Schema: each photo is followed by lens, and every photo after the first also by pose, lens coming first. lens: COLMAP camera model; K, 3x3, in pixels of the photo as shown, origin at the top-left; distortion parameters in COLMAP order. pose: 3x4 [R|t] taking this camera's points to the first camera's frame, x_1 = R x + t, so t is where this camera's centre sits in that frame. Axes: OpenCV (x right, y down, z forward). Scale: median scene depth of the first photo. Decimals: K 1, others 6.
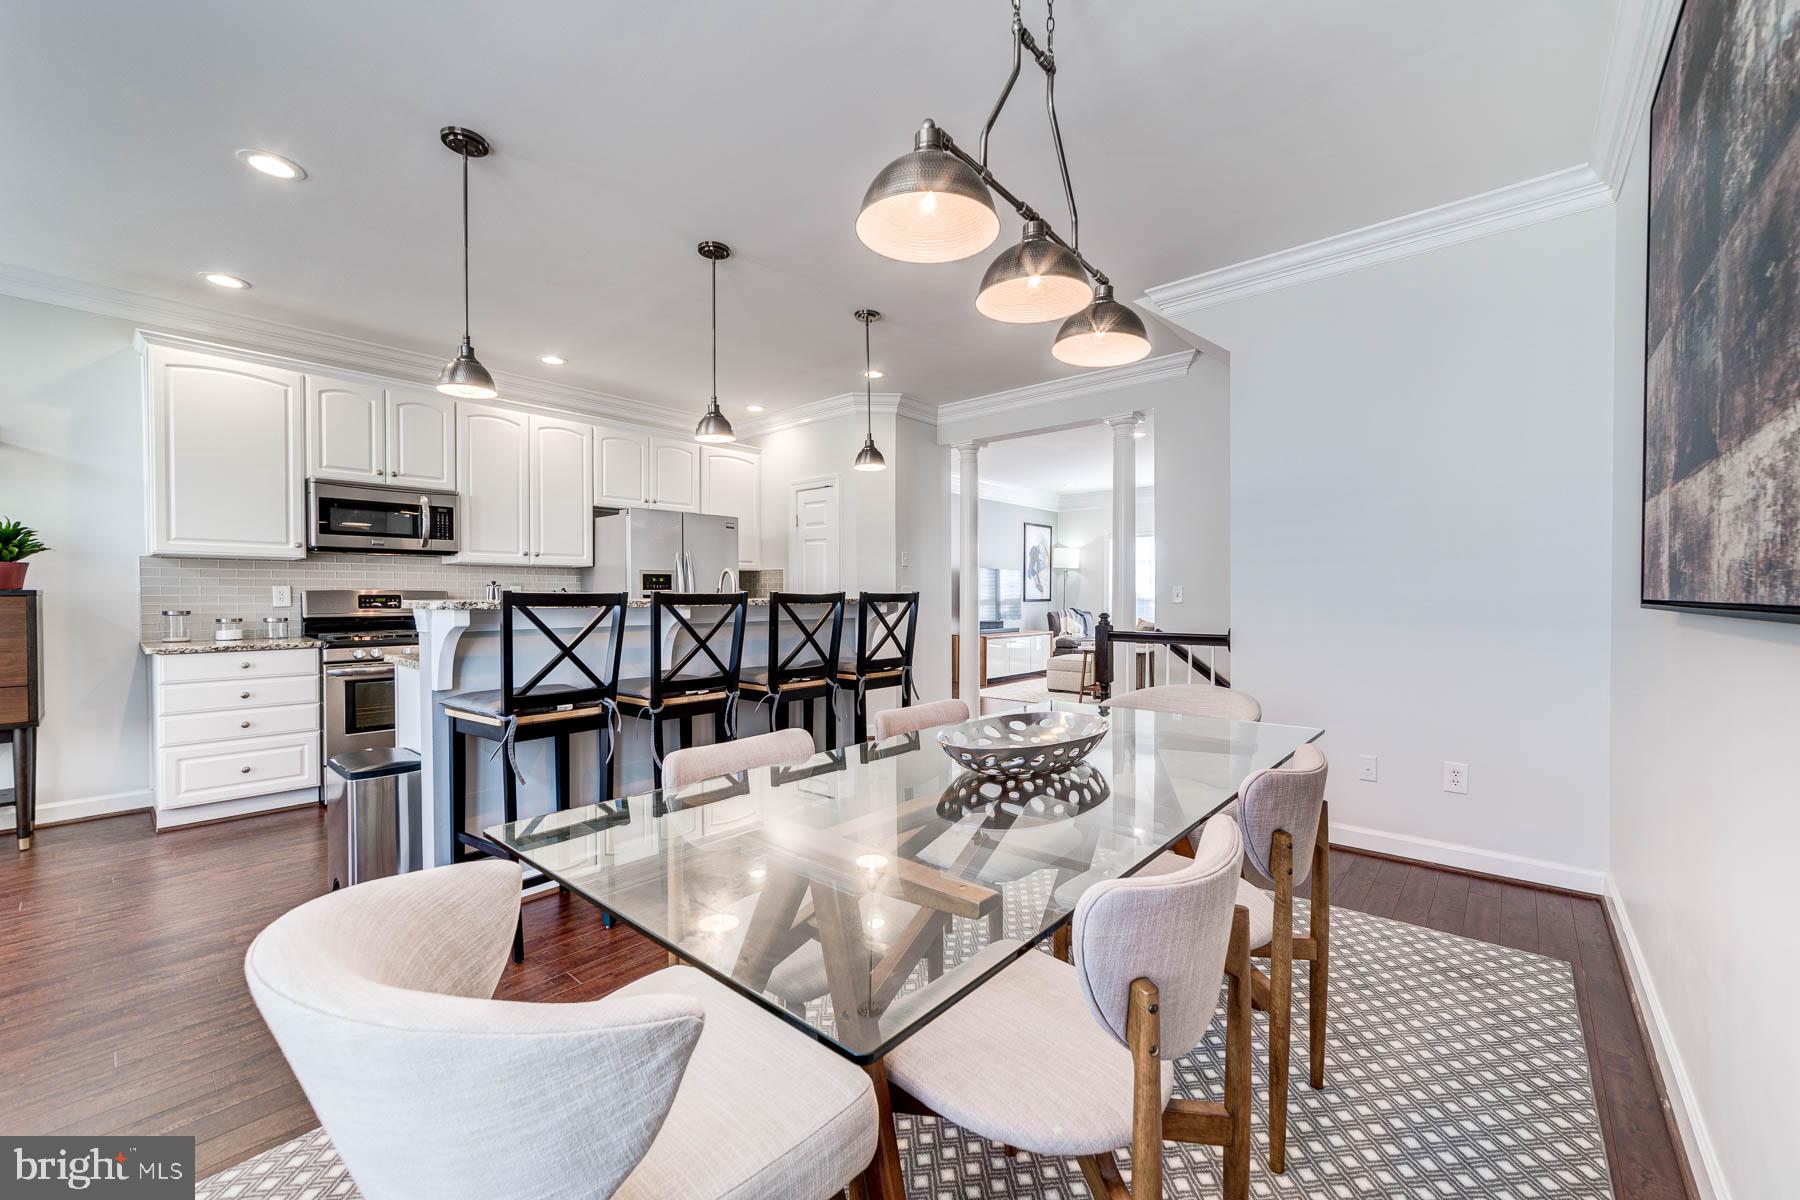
lens RADIAL K [[733.0, 0, 892.1], [0, 733.0, 601.2], [0, 0, 1]] dist [-0.000253, 0.008115]
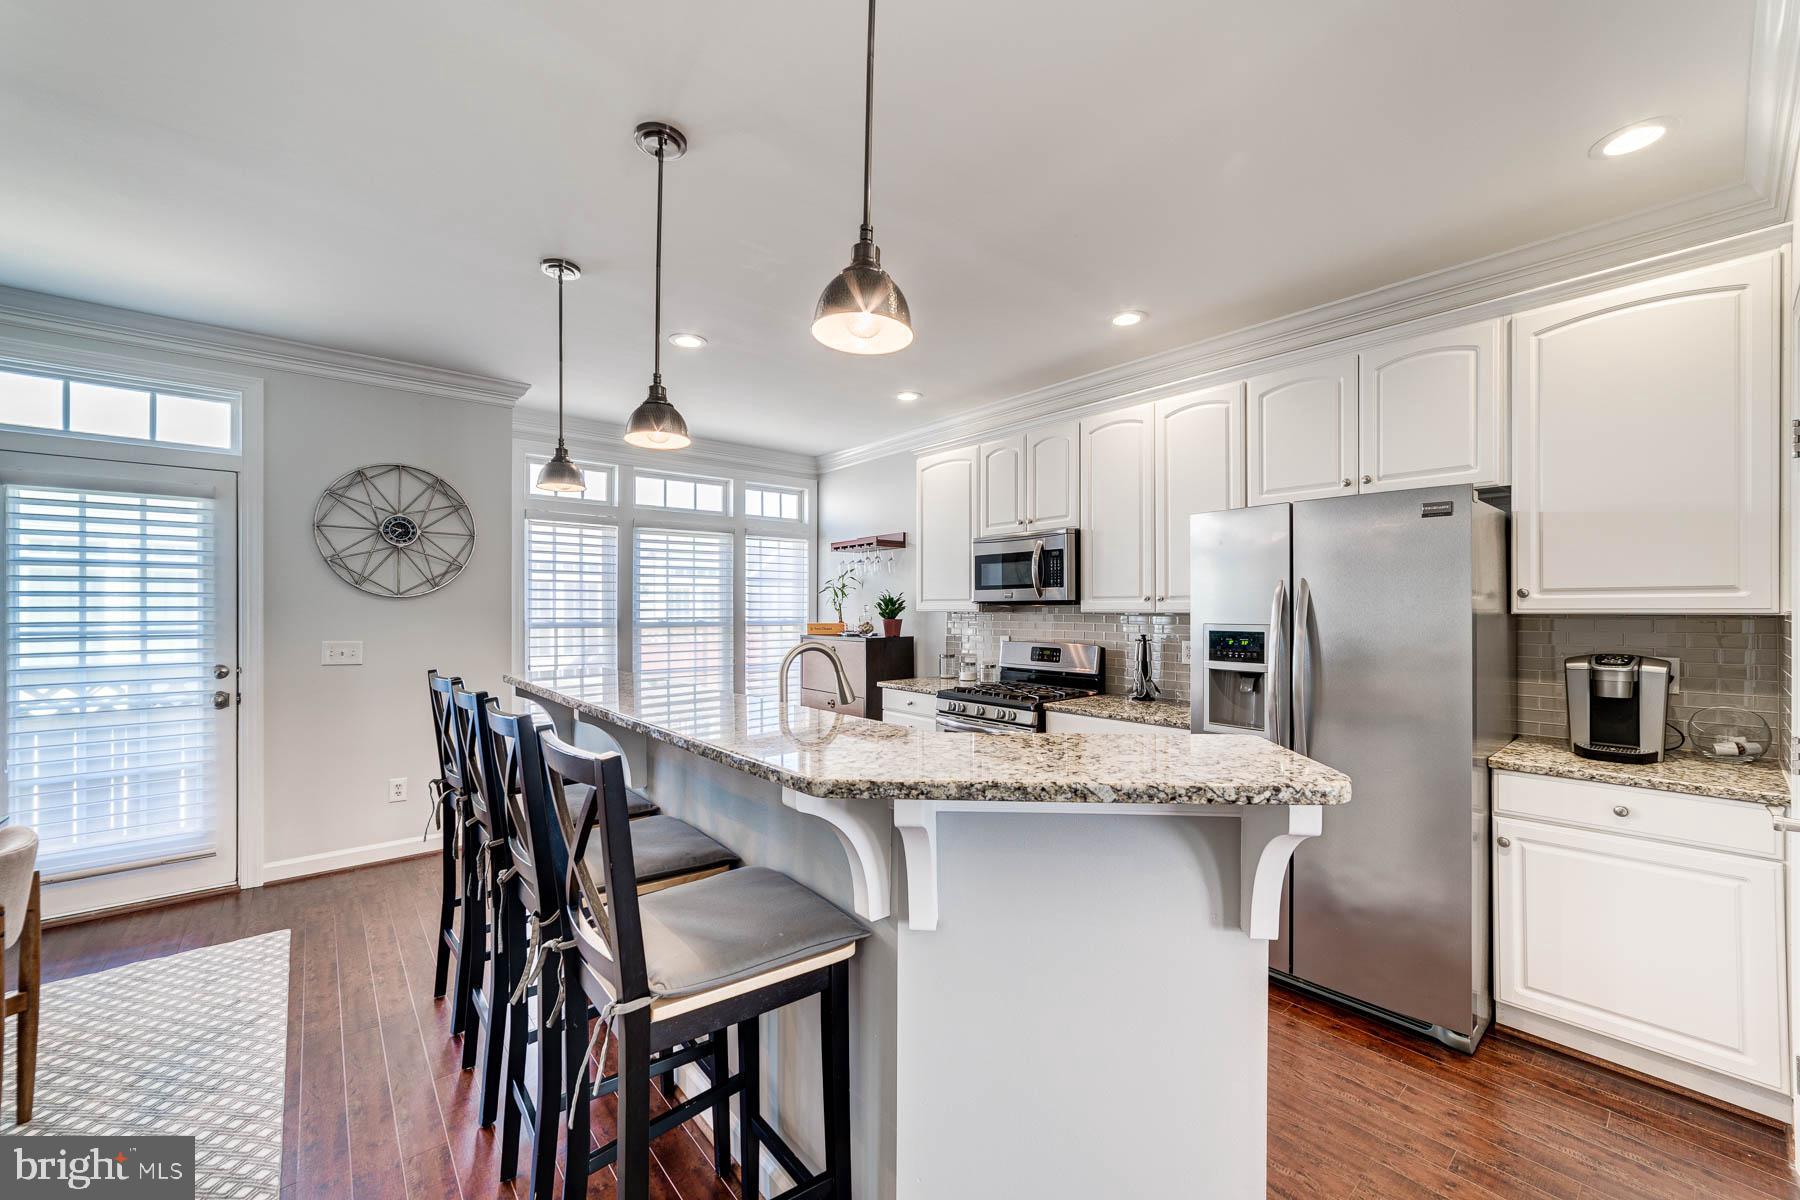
lens RADIAL K [[706.2, 0, 894.1], [0, 706.2, 608.6], [0, 0, 1]] dist [-0.024889, 0.014647]
pose [[-0.145280, -0.000531, -0.989390, 0.243353], [-0.009514, 0.999954, 0.000861, -0.058798], [0.989345, 0.009538, -0.145279, 0.952485]]
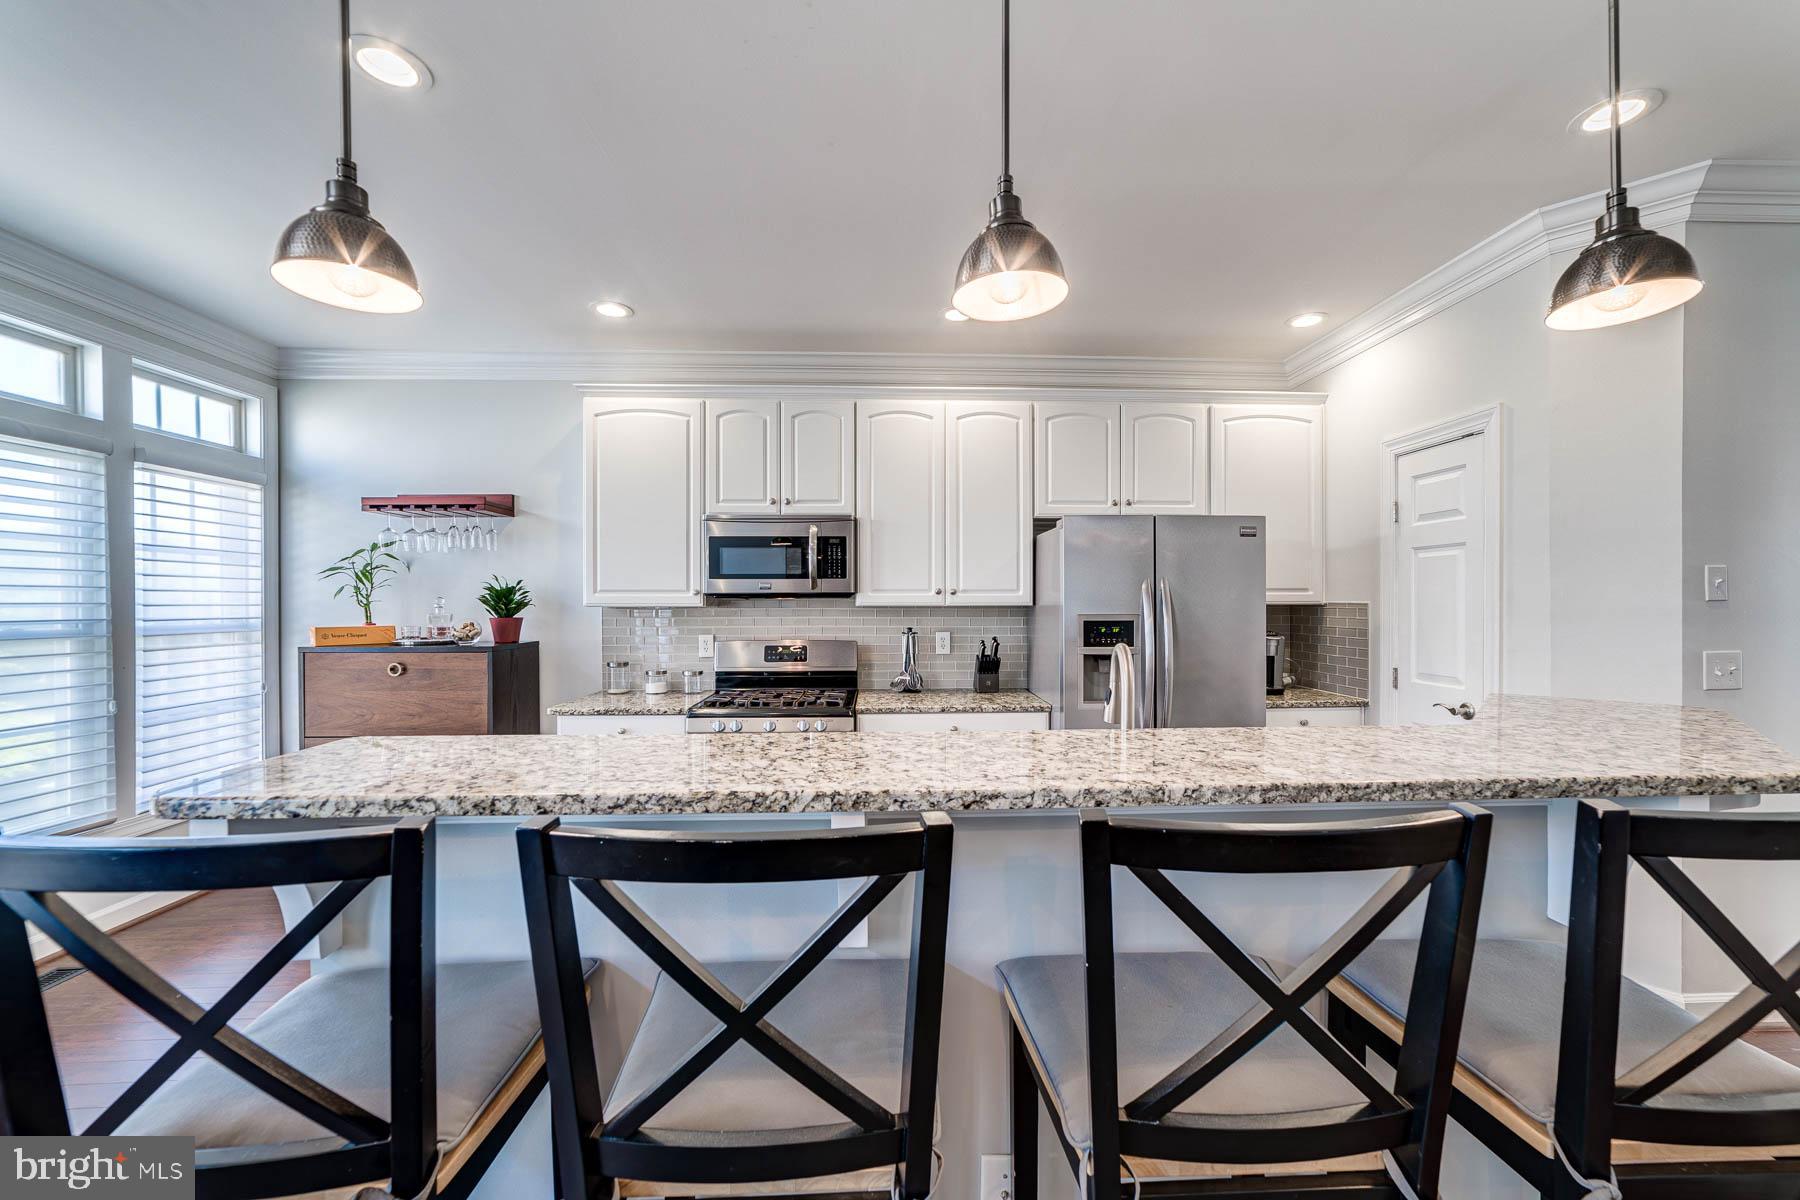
lens RADIAL K [[702.7, 0, 894.6], [0, 702.7, 605.3], [0, 0, 1]] dist [-0.003242, 0.000047]
pose [[0.697010, -0.000560, -0.717061, -0.027861], [-0.004534, 0.999976, -0.005189, -0.052379], [0.717047, 0.006868, 0.696991, 0.532543]]
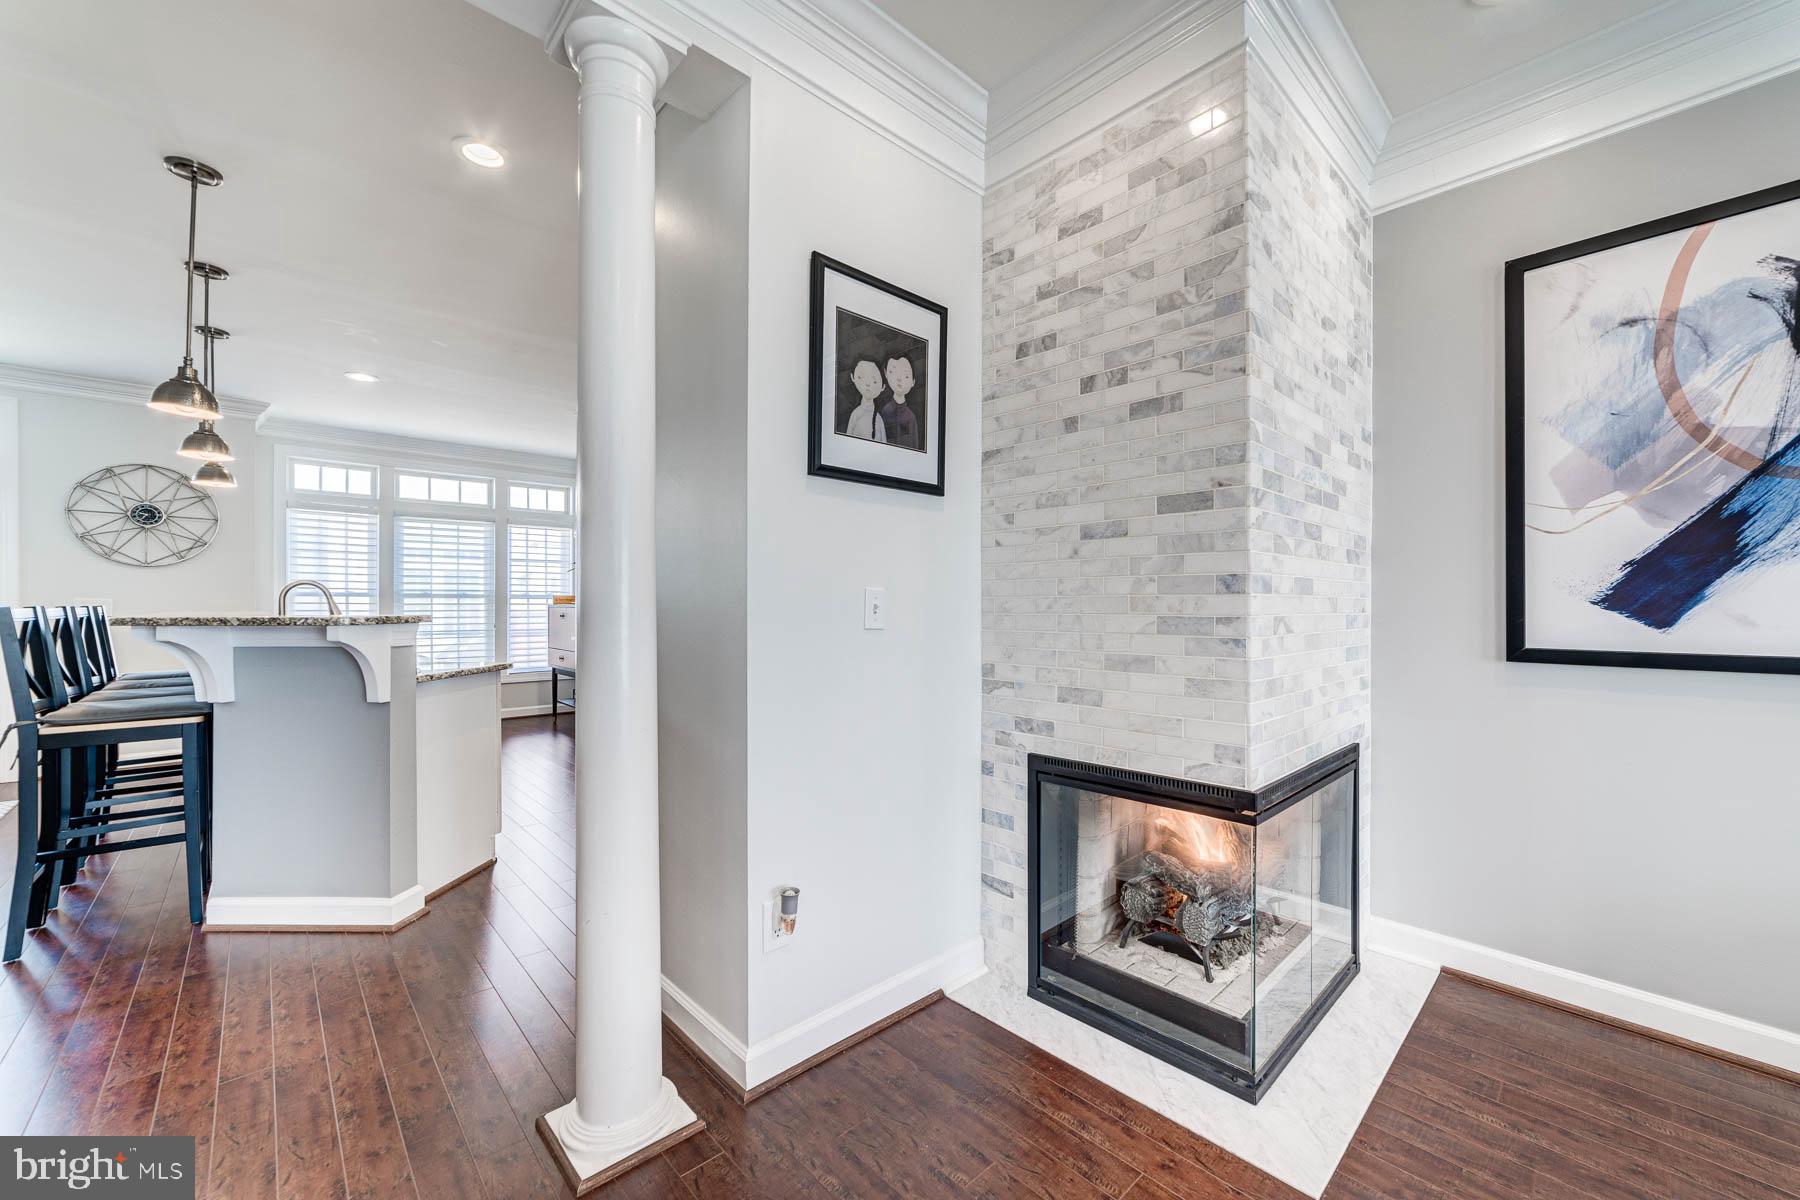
lens RADIAL K [[690.2, 0, 908.2], [0, 690.2, 607.7], [0, 0, 1]] dist [-0.017058, 0.007627]
pose [[-0.079244, 0.003142, -0.996850, 0.477818], [-0.007746, 0.999963, 0.003768, -0.012865], [0.996825, 0.008020, -0.079217, 1.531197]]
